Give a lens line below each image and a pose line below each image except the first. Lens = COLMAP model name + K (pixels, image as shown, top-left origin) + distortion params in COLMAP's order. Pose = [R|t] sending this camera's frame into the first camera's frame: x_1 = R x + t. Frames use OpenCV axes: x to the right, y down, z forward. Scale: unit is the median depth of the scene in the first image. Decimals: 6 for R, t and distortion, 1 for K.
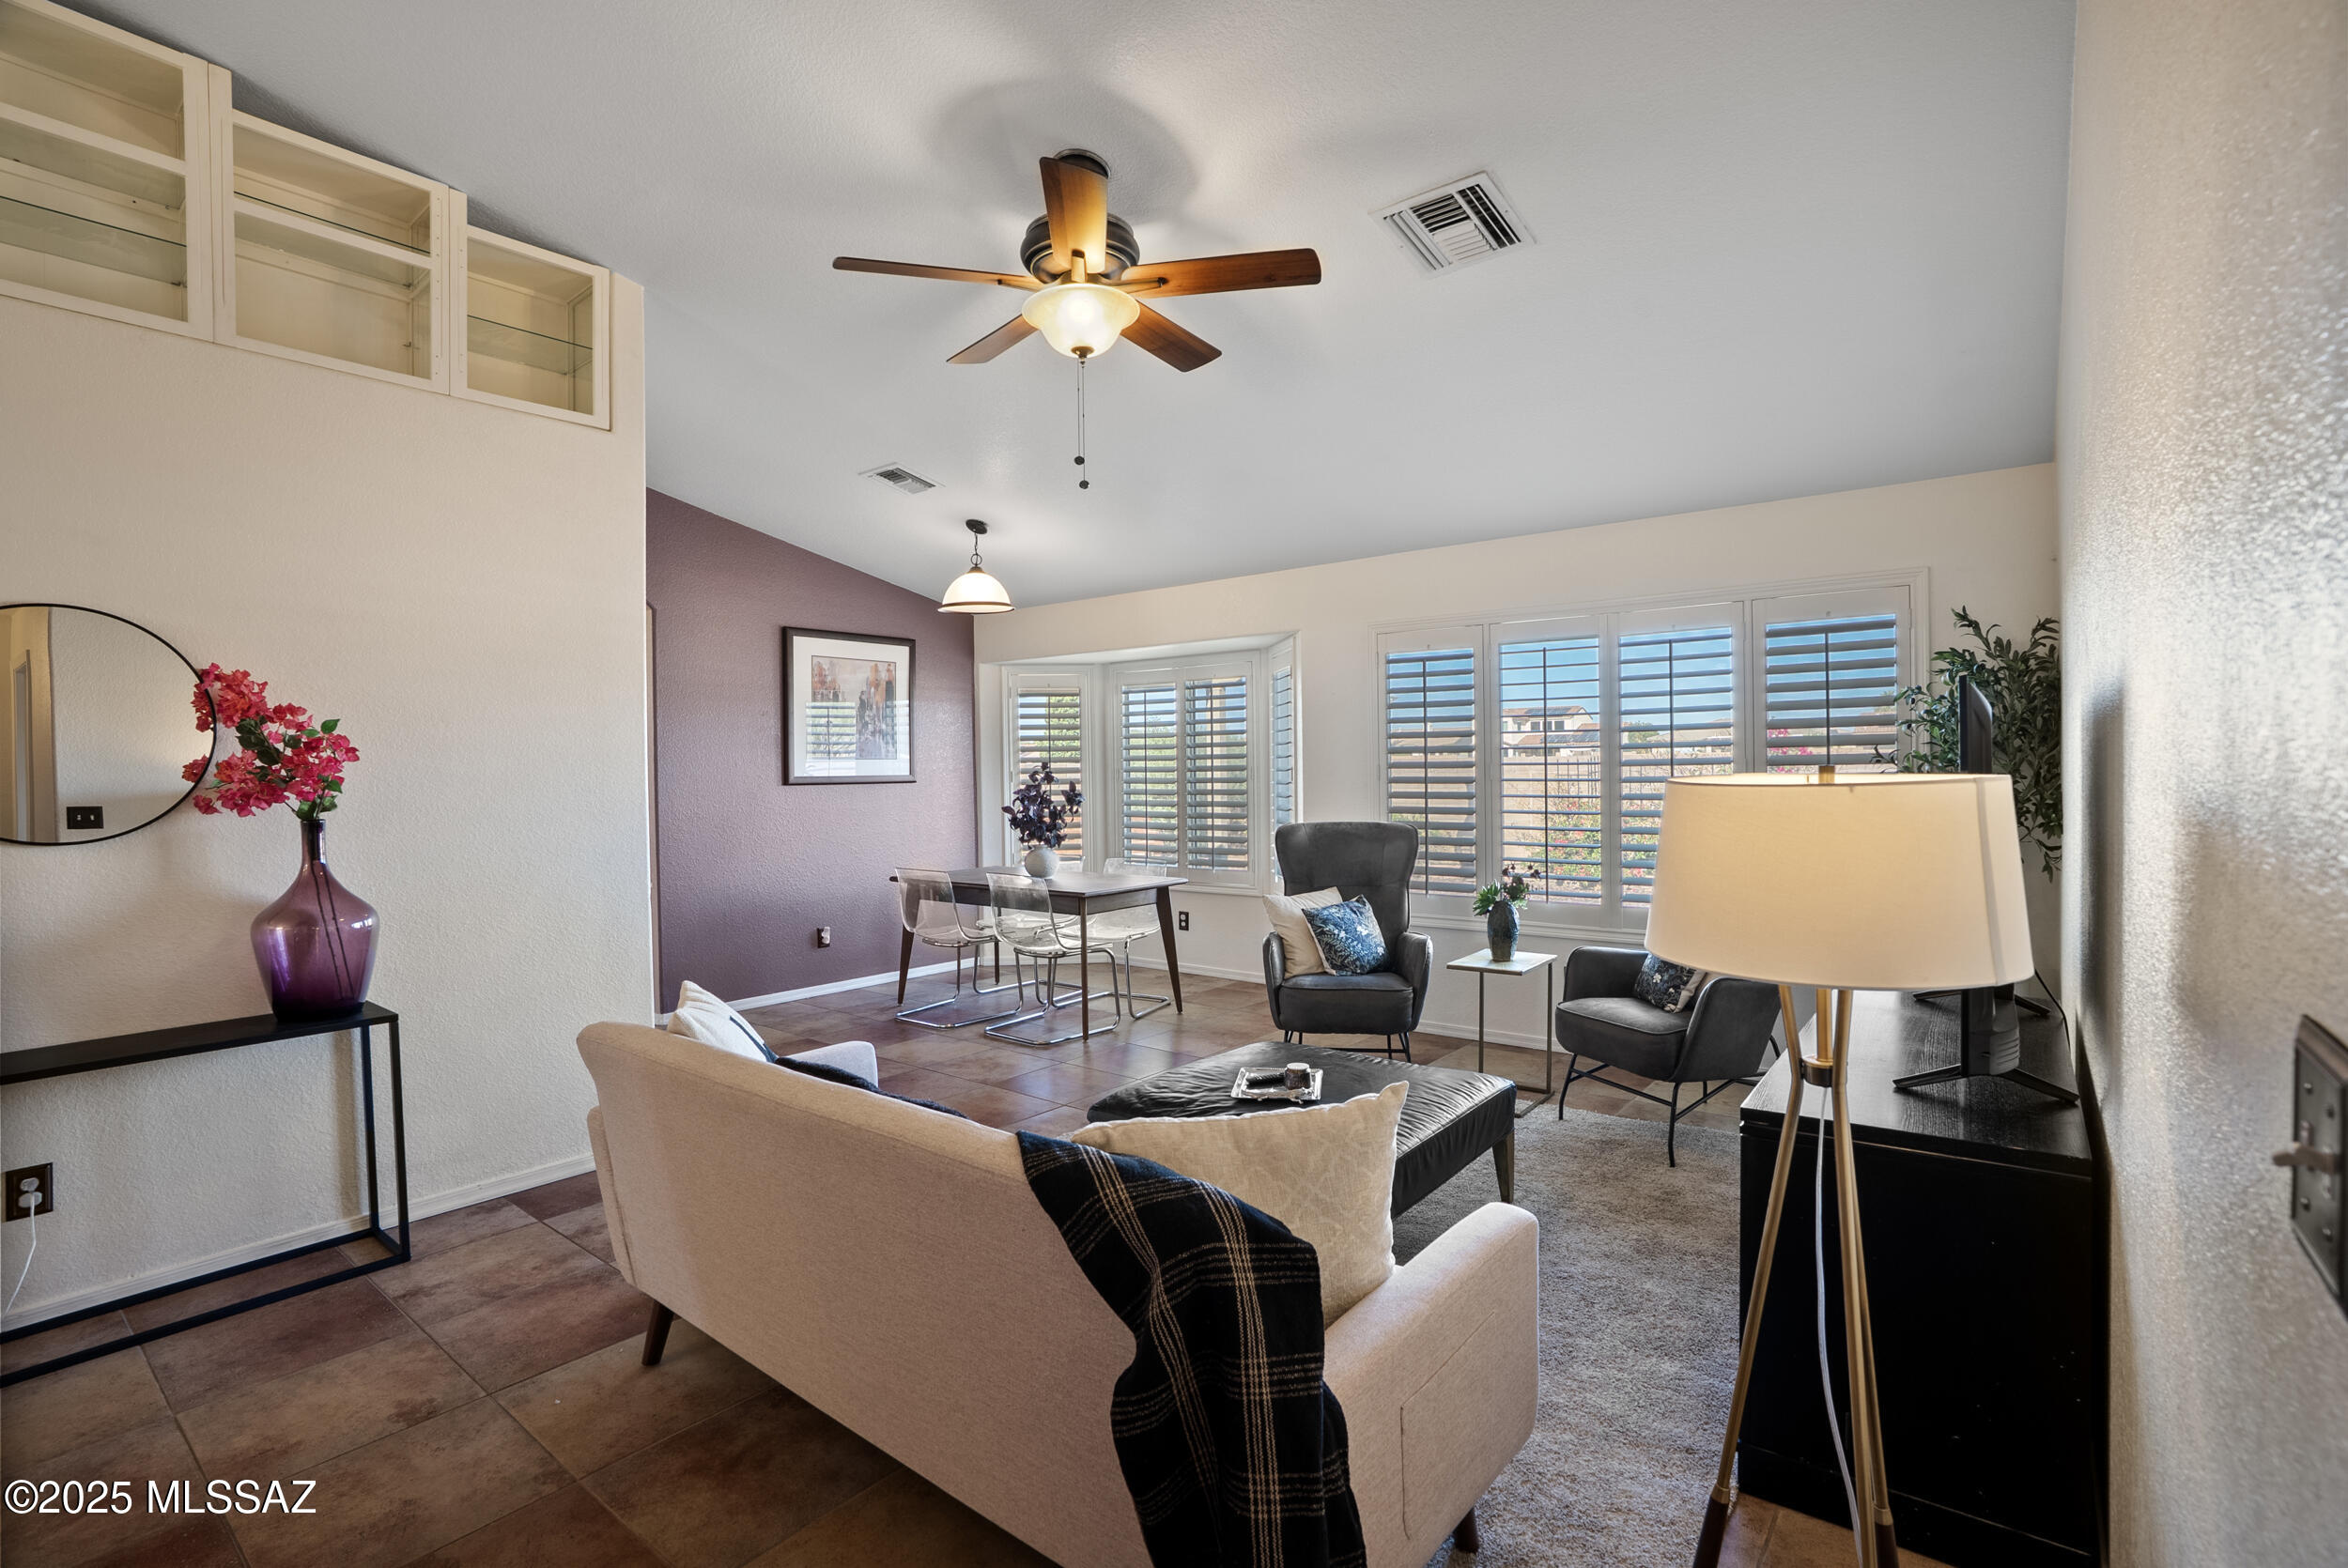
lens RADIAL K [[1091.5, 0, 1181.7], [0, 1091.5, 776.5], [0, 0, 1]] dist [-0.045211, 0.004316]
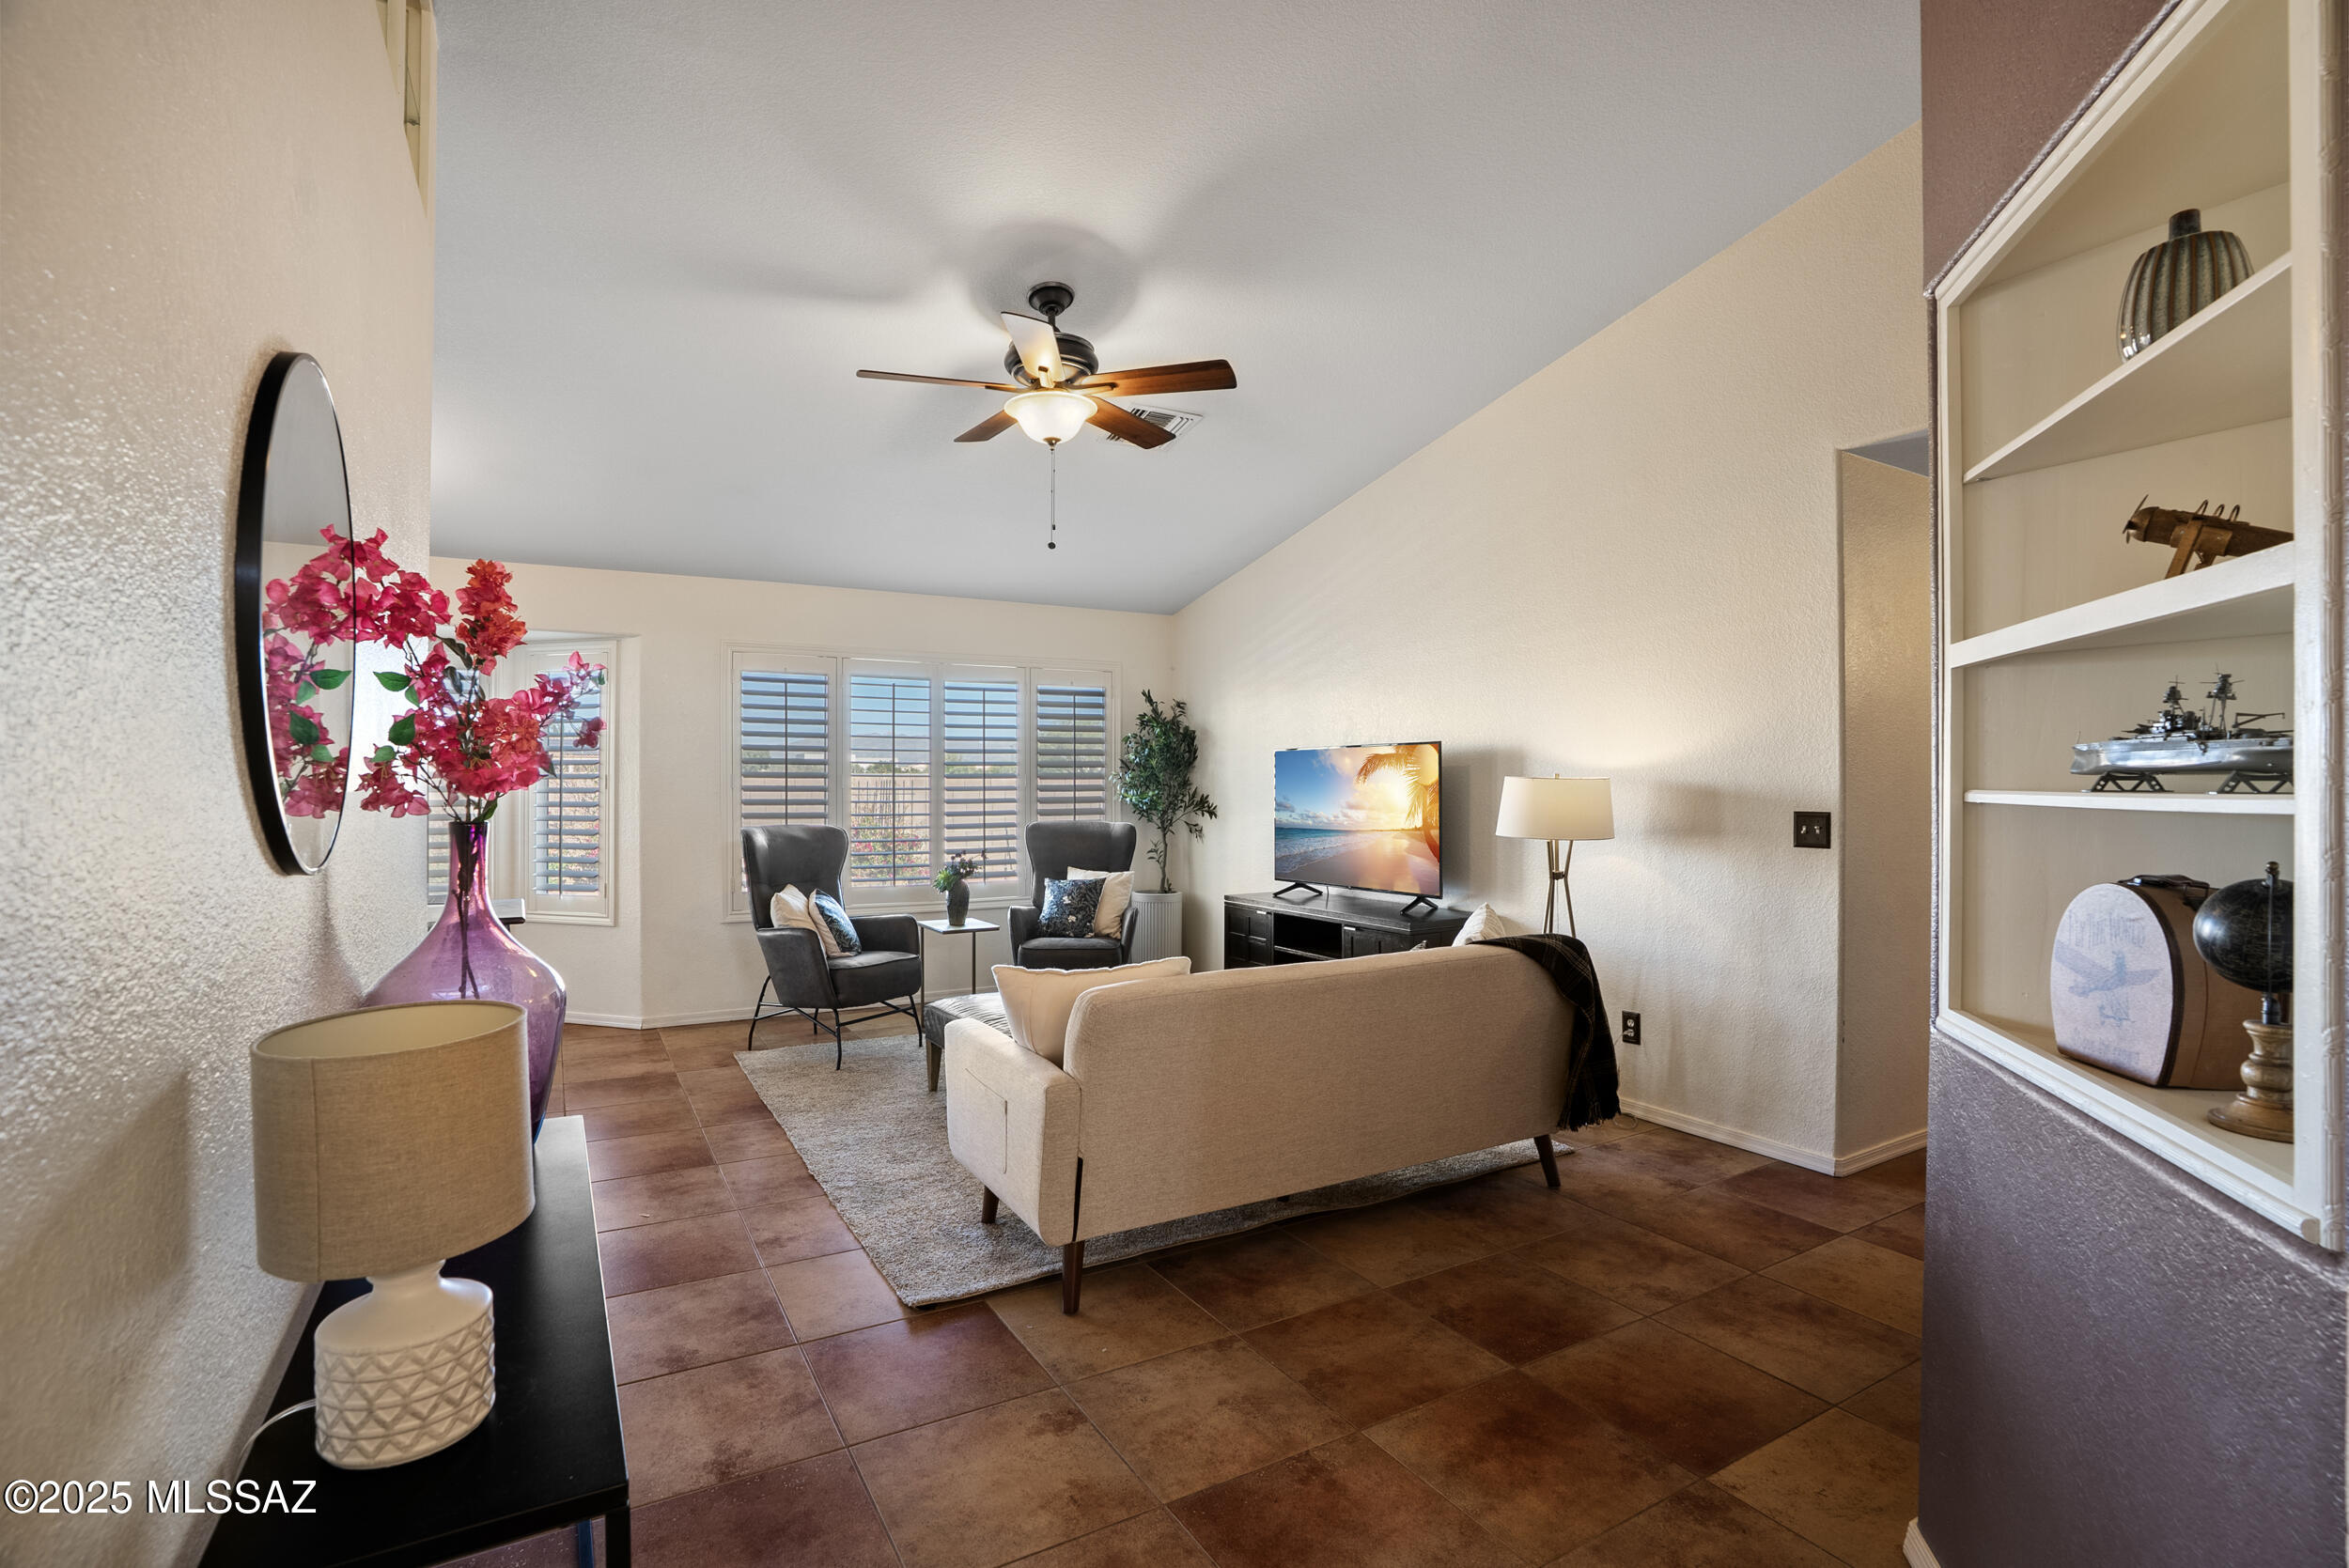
lens RADIAL K [[1092.0, 0, 1167.3], [0, 1092.0, 788.2], [0, 0, 1]] dist [-0.045211, 0.004316]
pose [[0.363985, 0.008047, 0.931370, -0.883035], [0.001843, 0.999954, -0.009360, 0.018104], [-0.931403, 0.005123, 0.363954, 0.300327]]
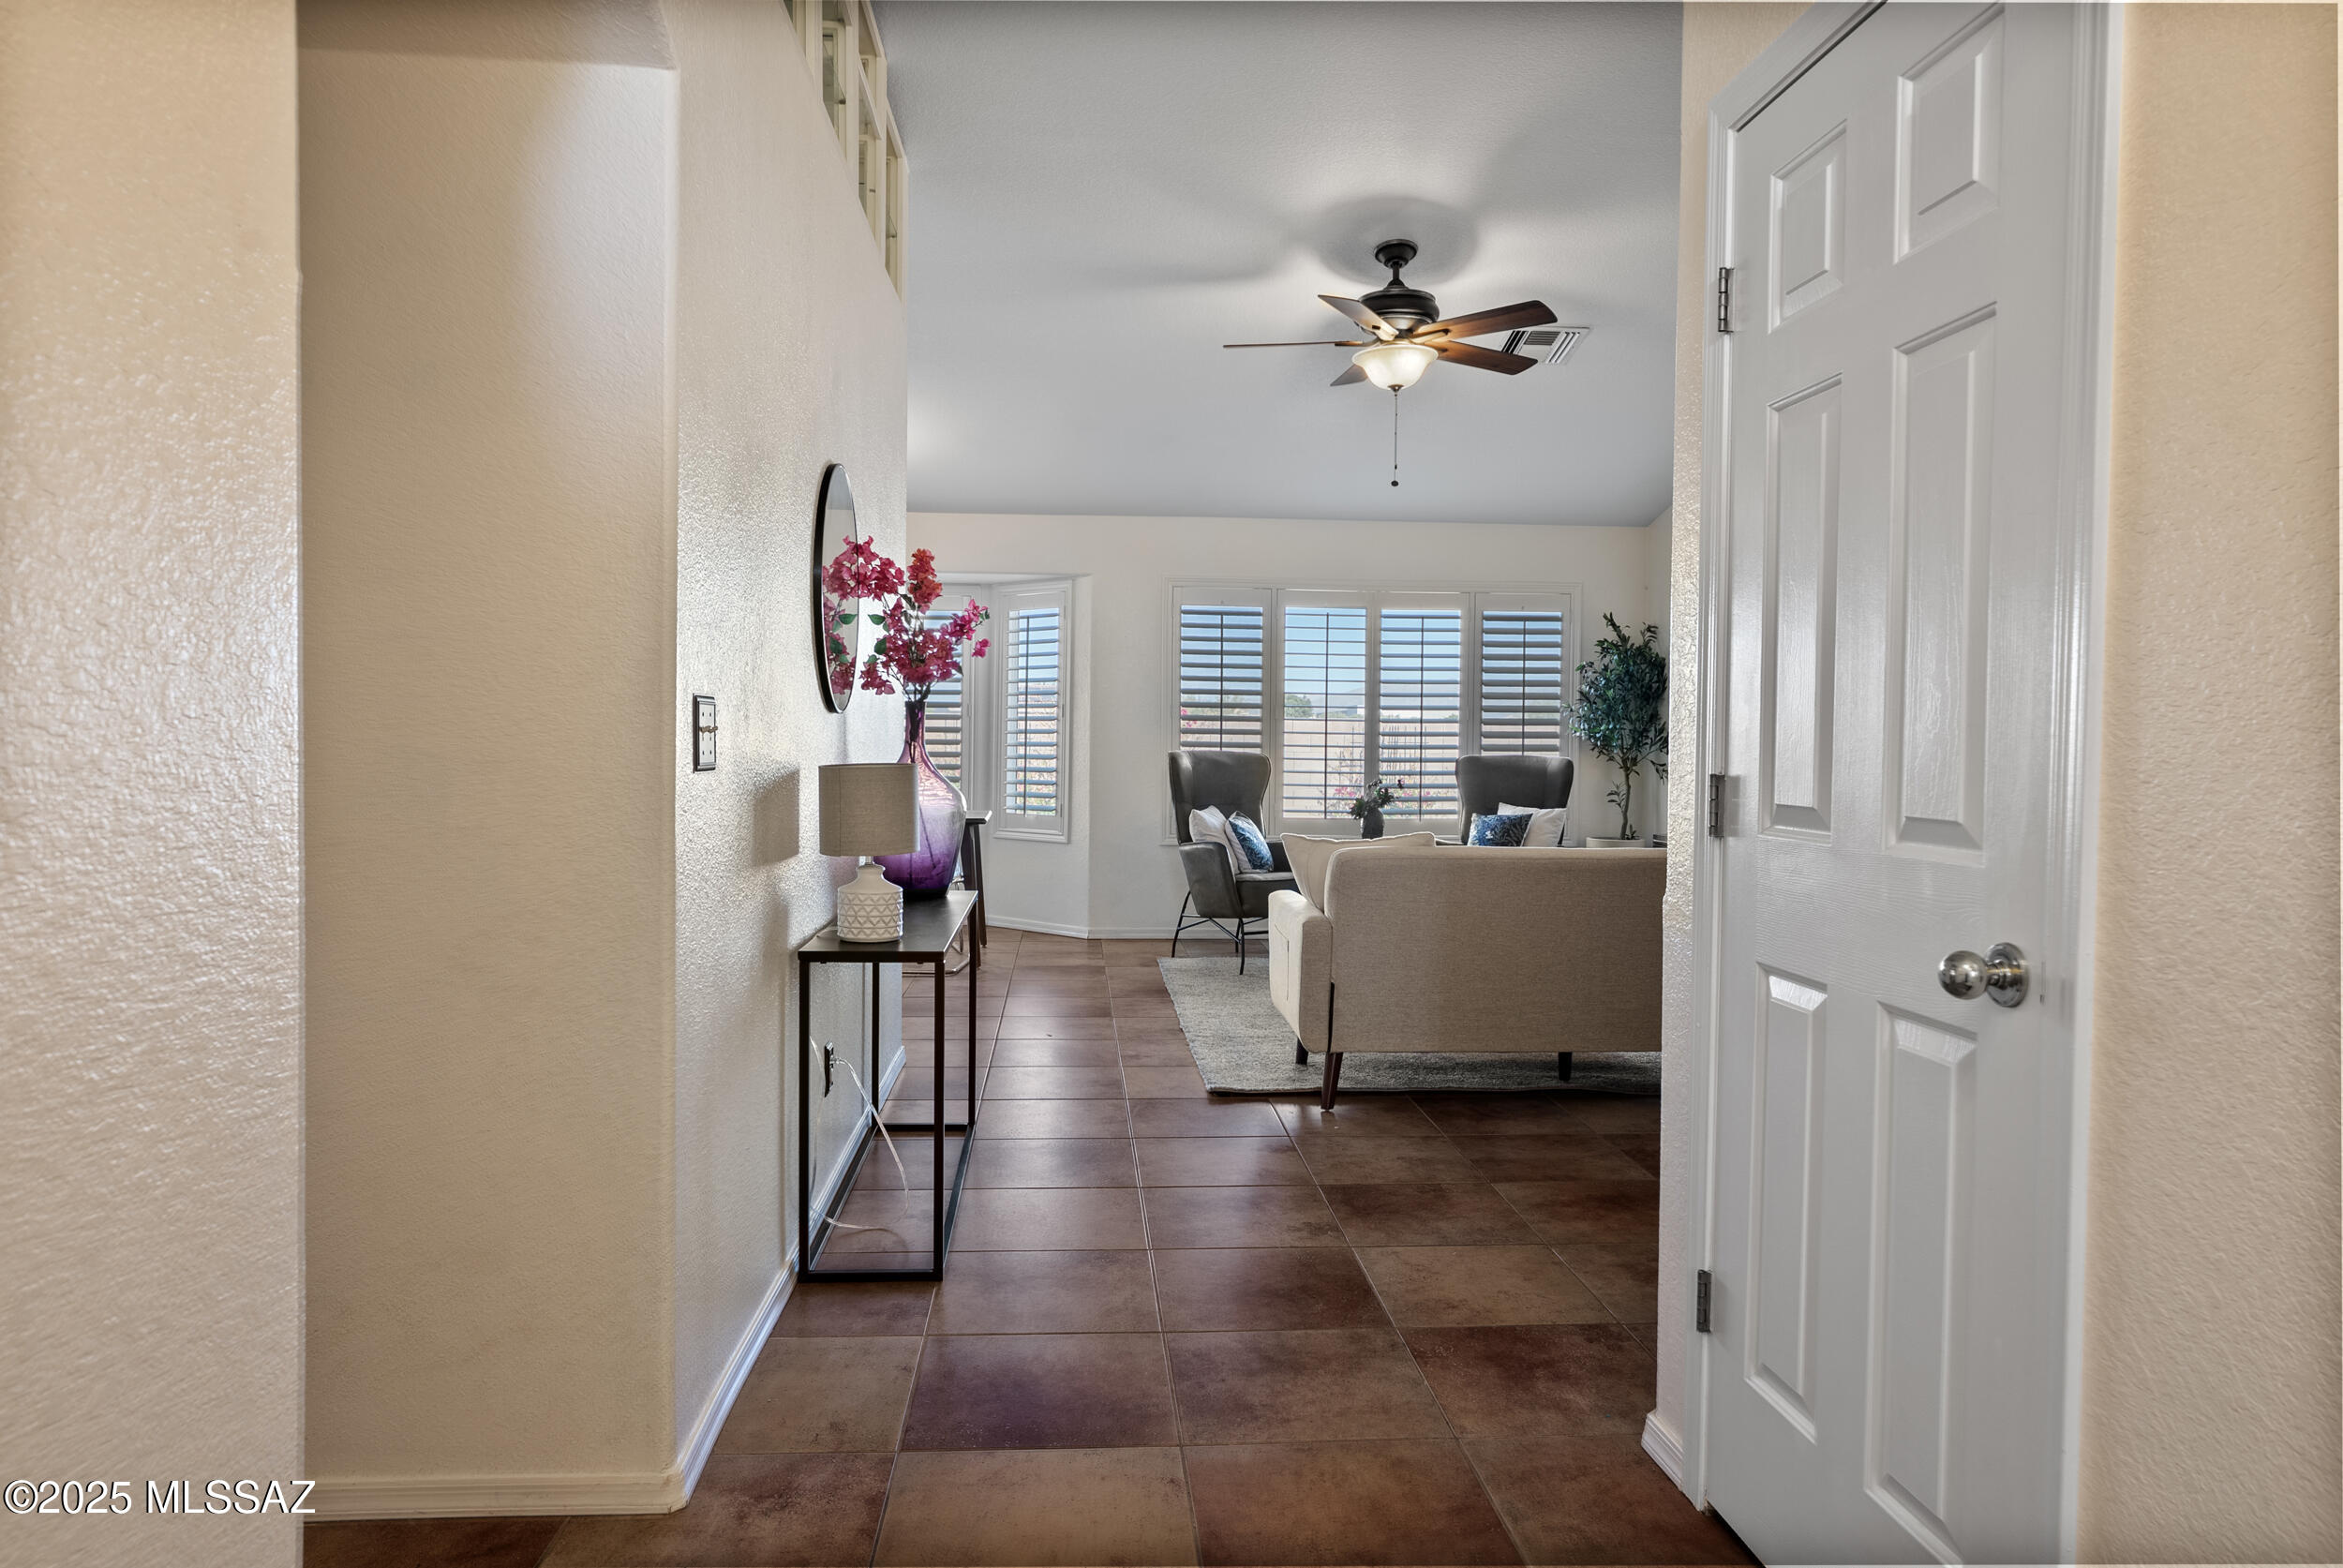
lens RADIAL K [[1464.3, 0, 1184.1], [0, 1464.3, 769.8], [0, 0, 1]] dist [-0.007401, -0.000179]
pose [[0.728719, 0.006781, 0.684779, -1.133419], [-0.014471, 0.999880, 0.005498, 0.065499], [-0.684660, -0.013916, 0.728730, -0.133784]]
